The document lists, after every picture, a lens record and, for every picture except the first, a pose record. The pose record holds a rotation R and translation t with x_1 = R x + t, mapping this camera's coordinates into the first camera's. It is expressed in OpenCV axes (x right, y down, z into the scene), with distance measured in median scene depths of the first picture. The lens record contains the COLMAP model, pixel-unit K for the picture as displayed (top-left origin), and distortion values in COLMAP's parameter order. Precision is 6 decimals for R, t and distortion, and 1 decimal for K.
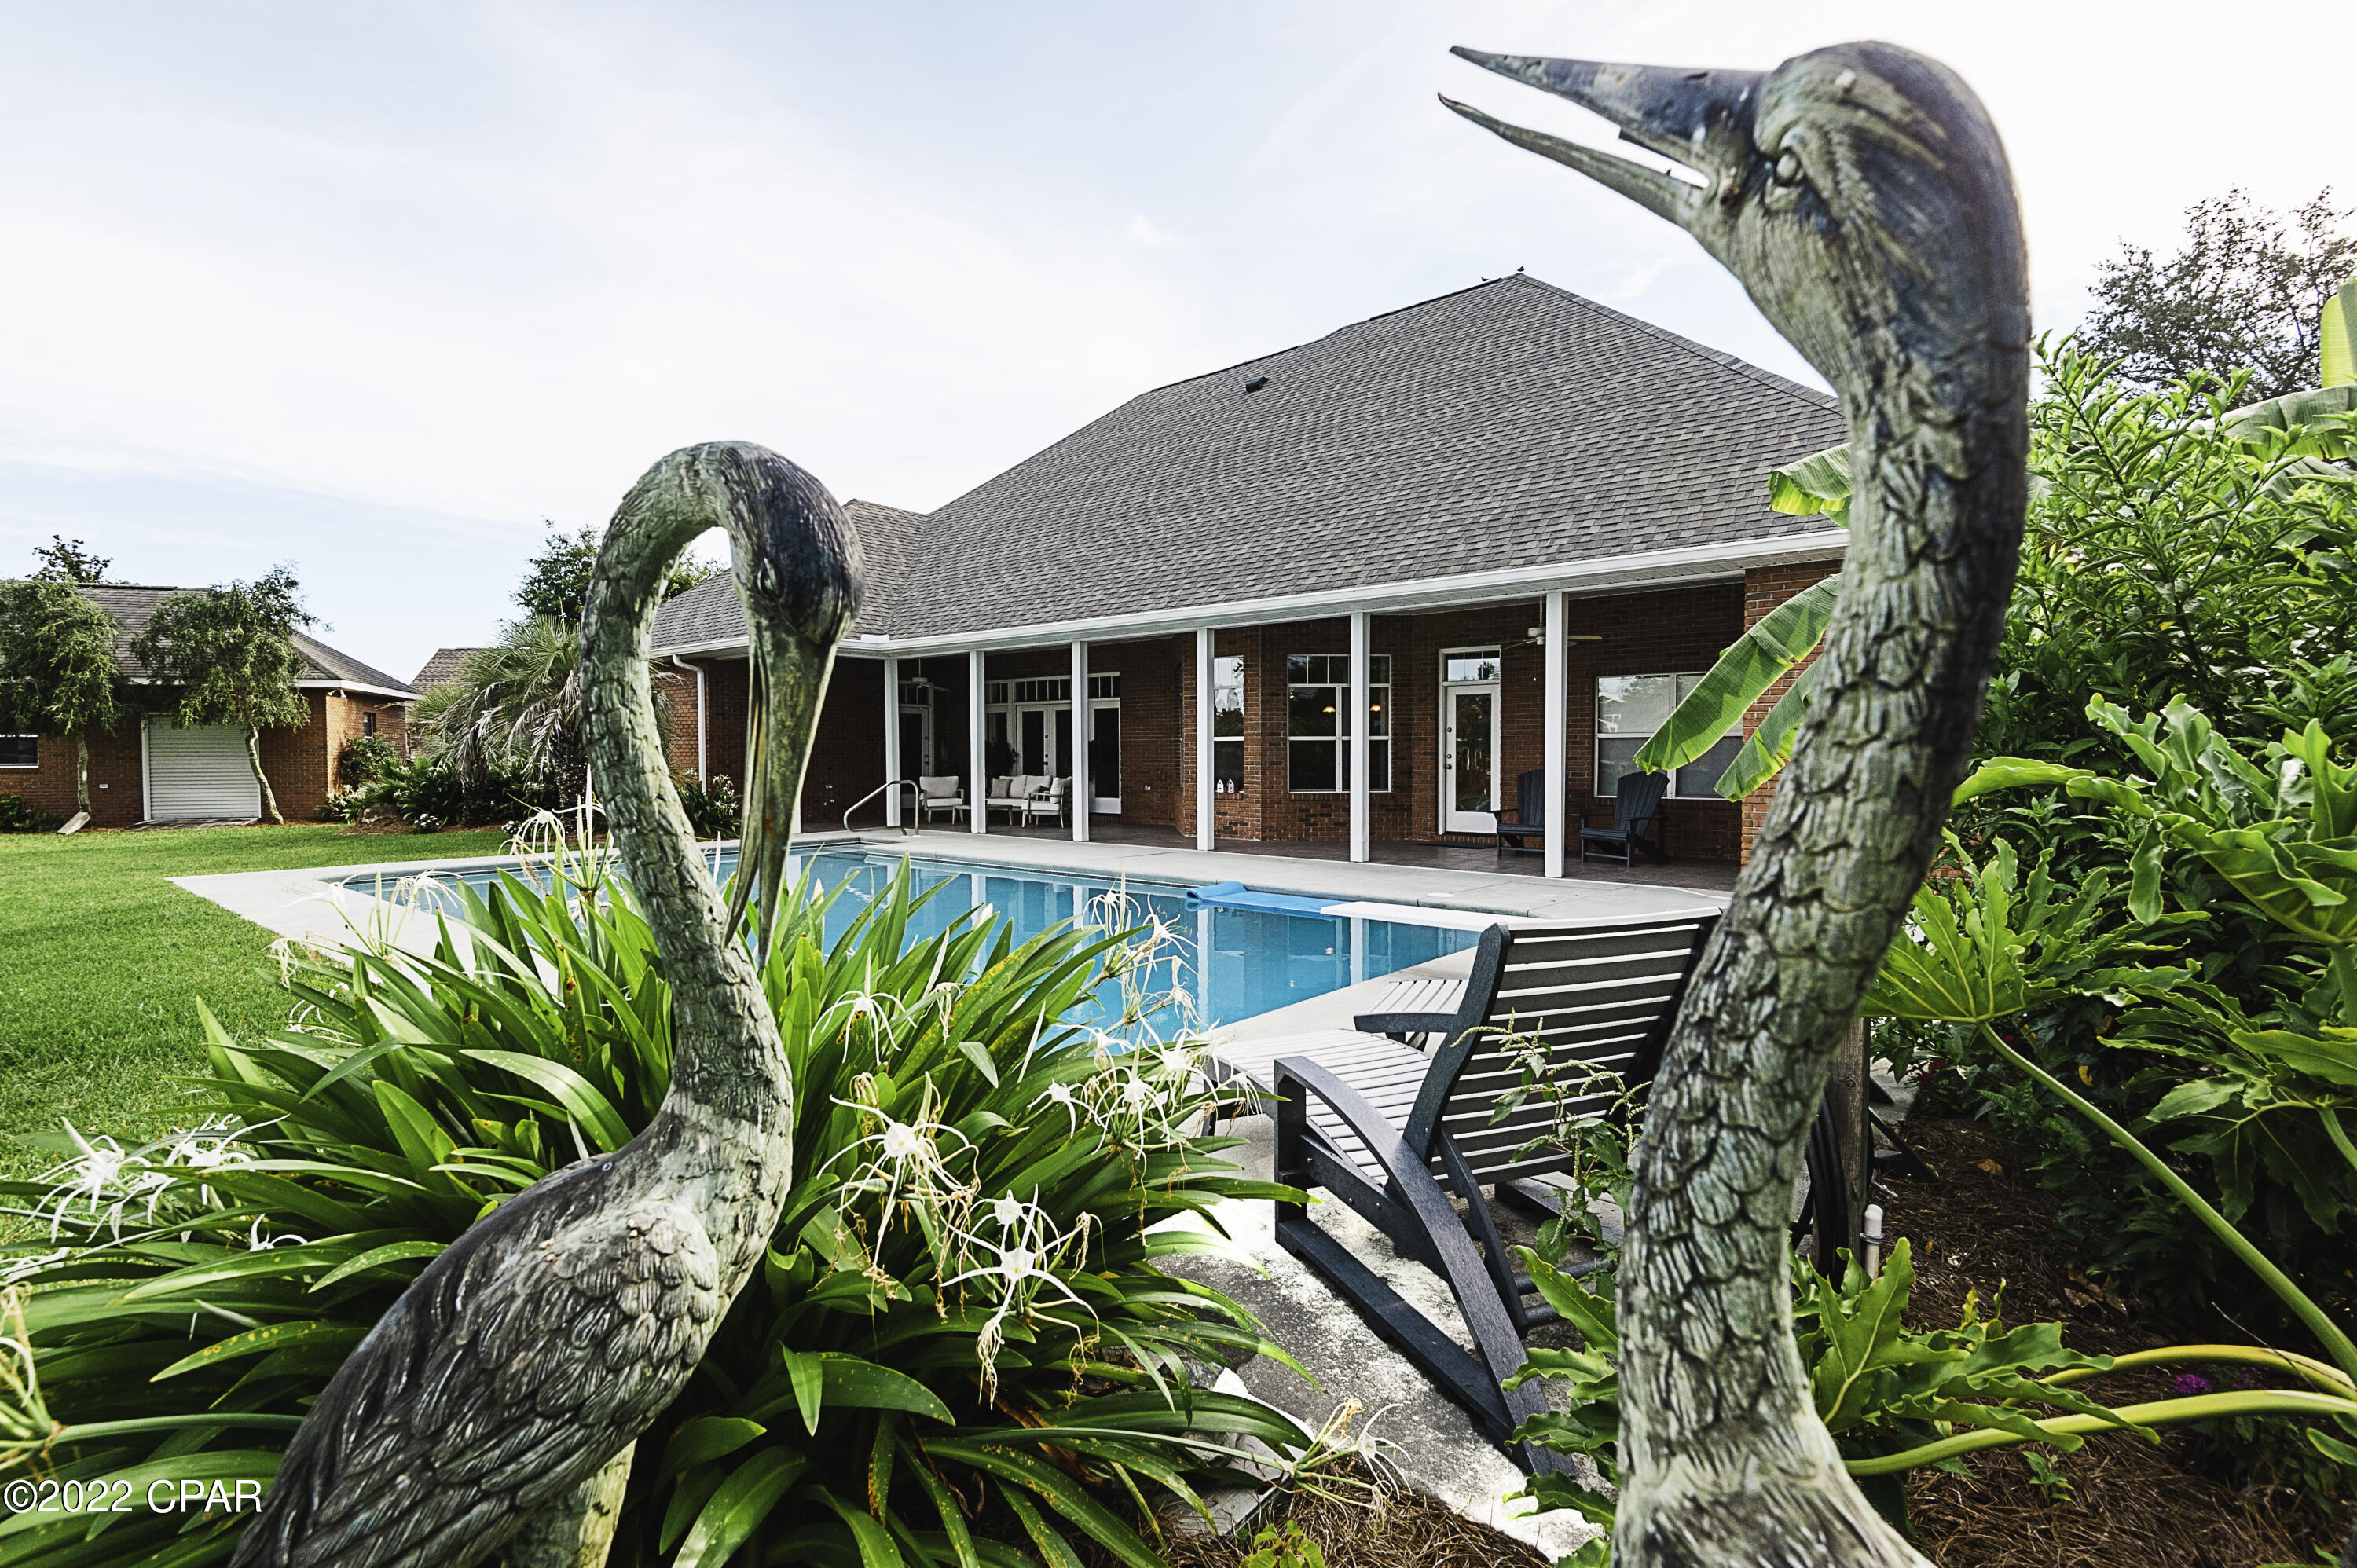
lens RADIAL K [[1100.3, 0, 1178.5], [0, 1100.3, 784.0], [0, 0, 1]] dist [0.001364, -0.017830]
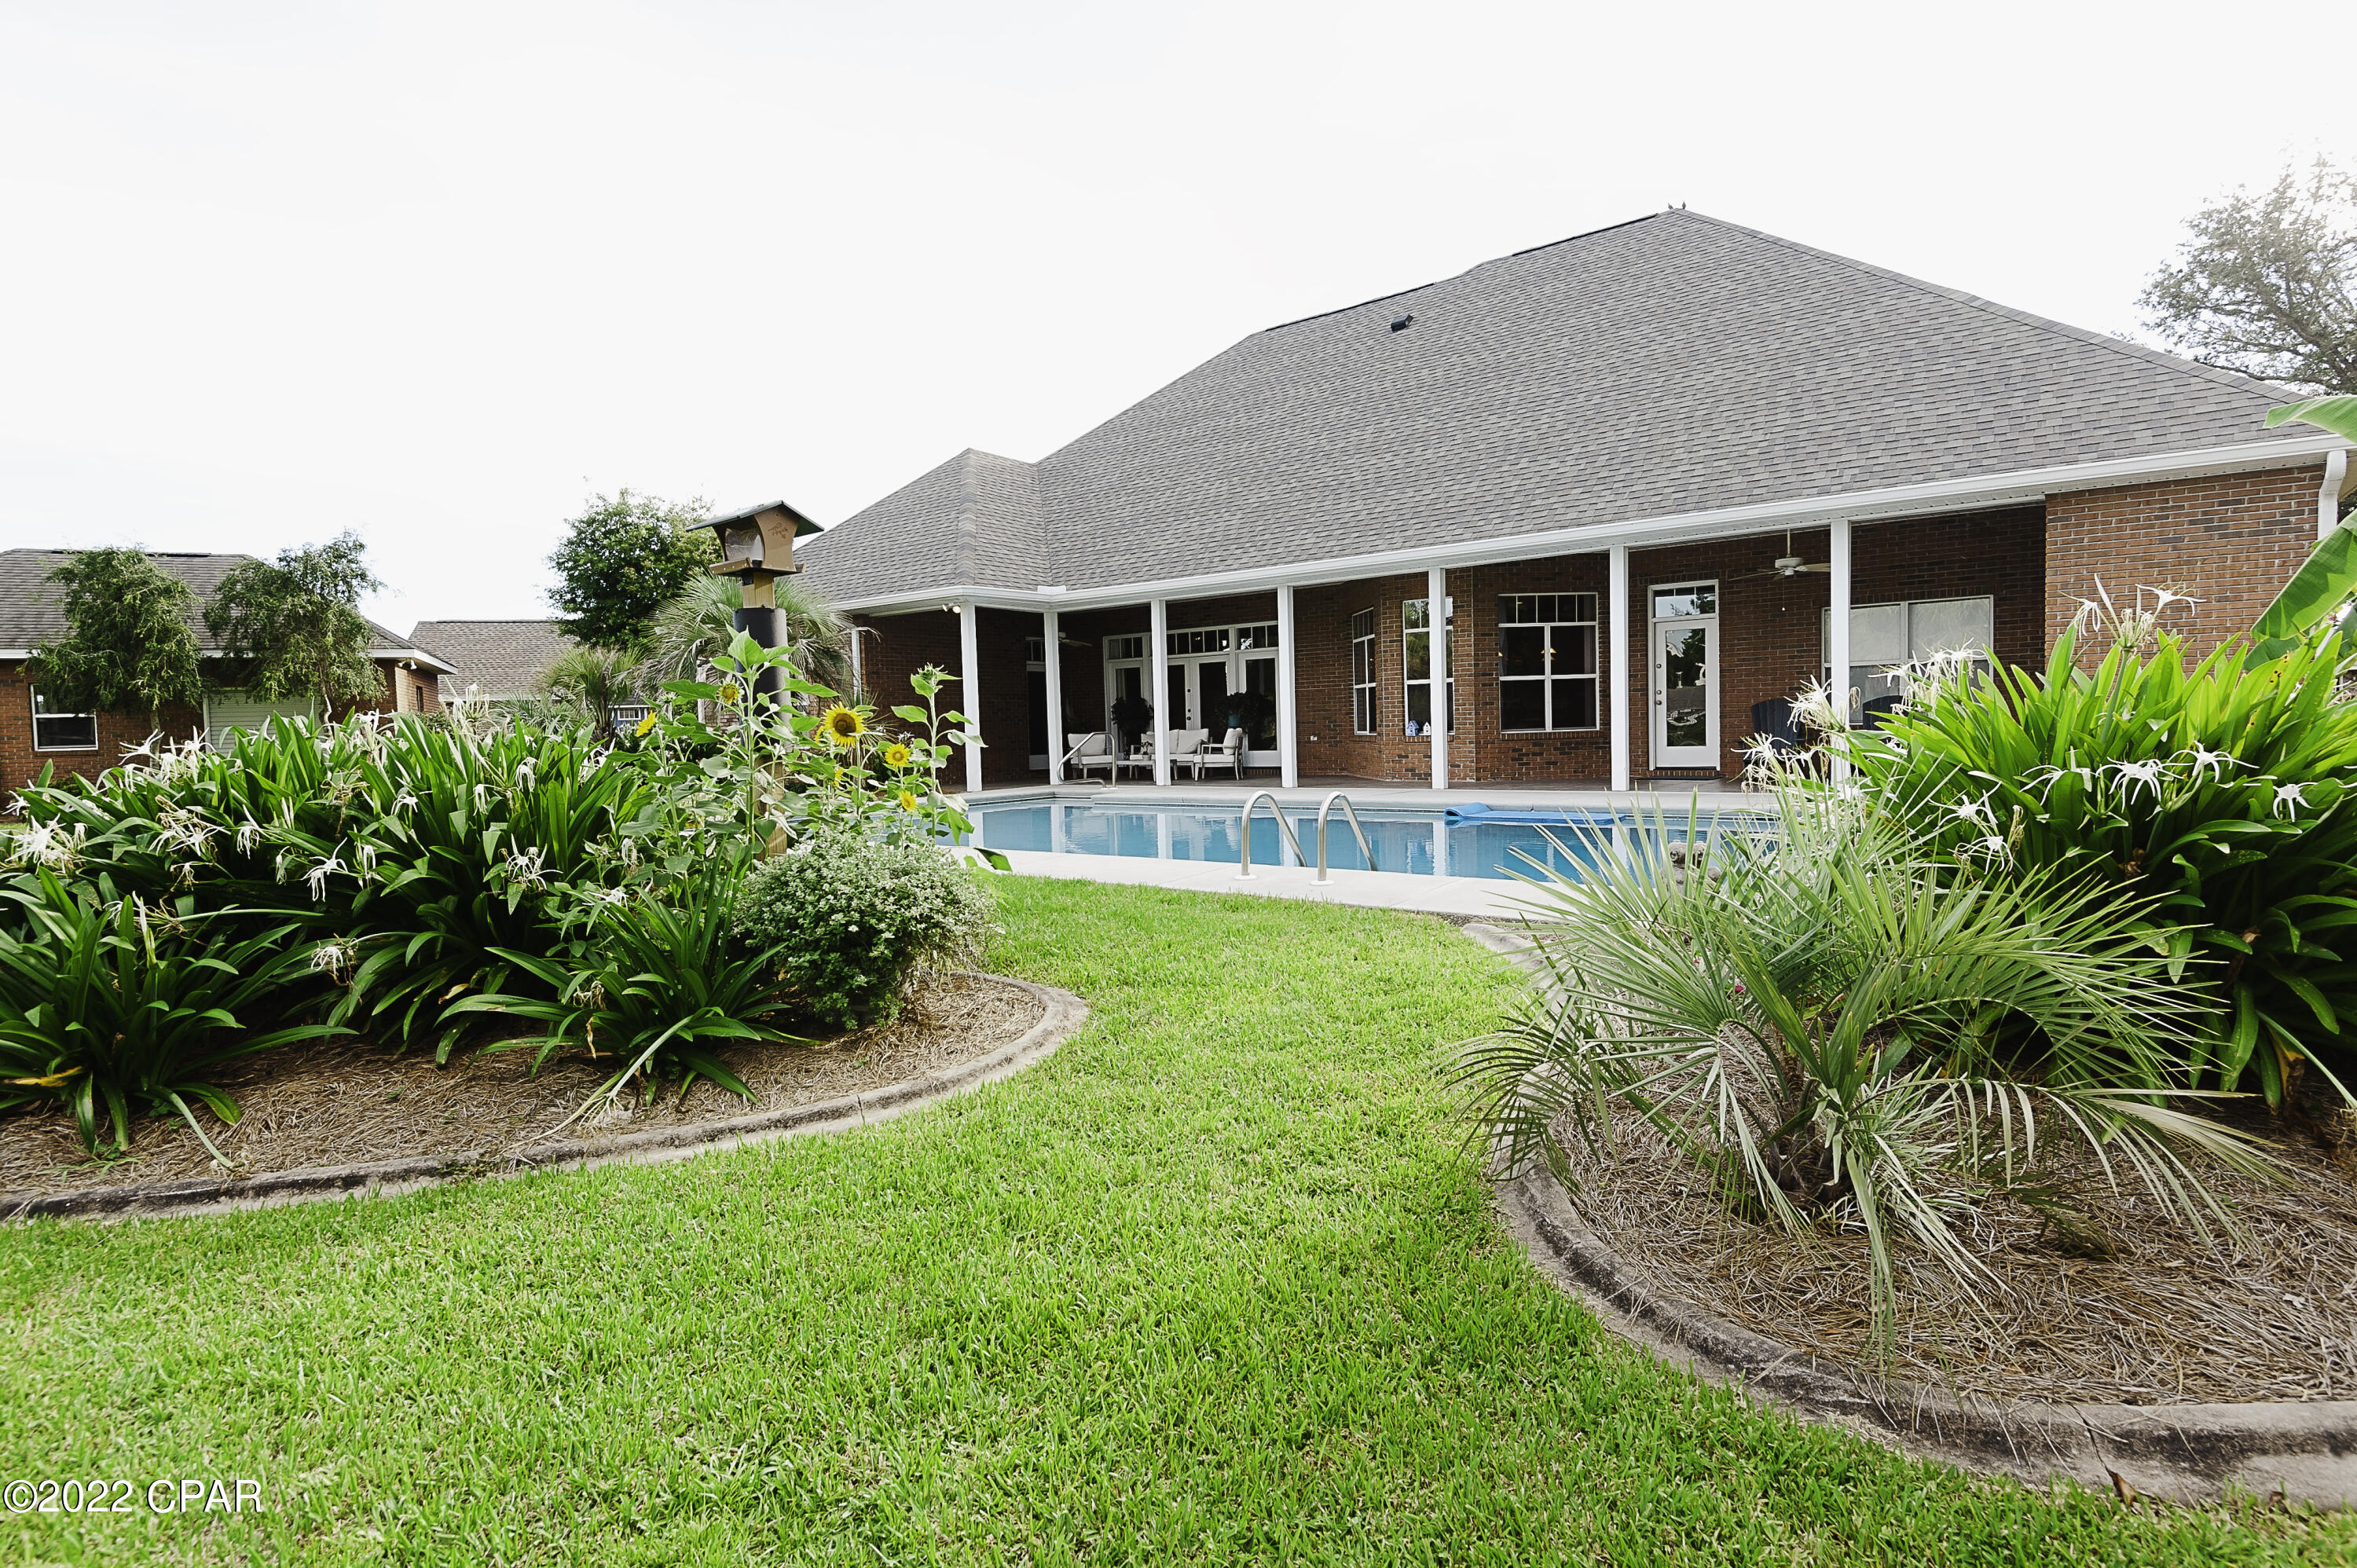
lens RADIAL K [[1201.8, 0, 1178.5], [0, 1201.8, 784.0], [0, 0, 1]] dist [0.001347, -0.021165]
pose [[0.998710, -0.026676, 0.043195, -0.200955], [0.025918, 0.999502, 0.018005, 0.022731], [-0.043654, -0.016862, 0.998904, -0.067077]]
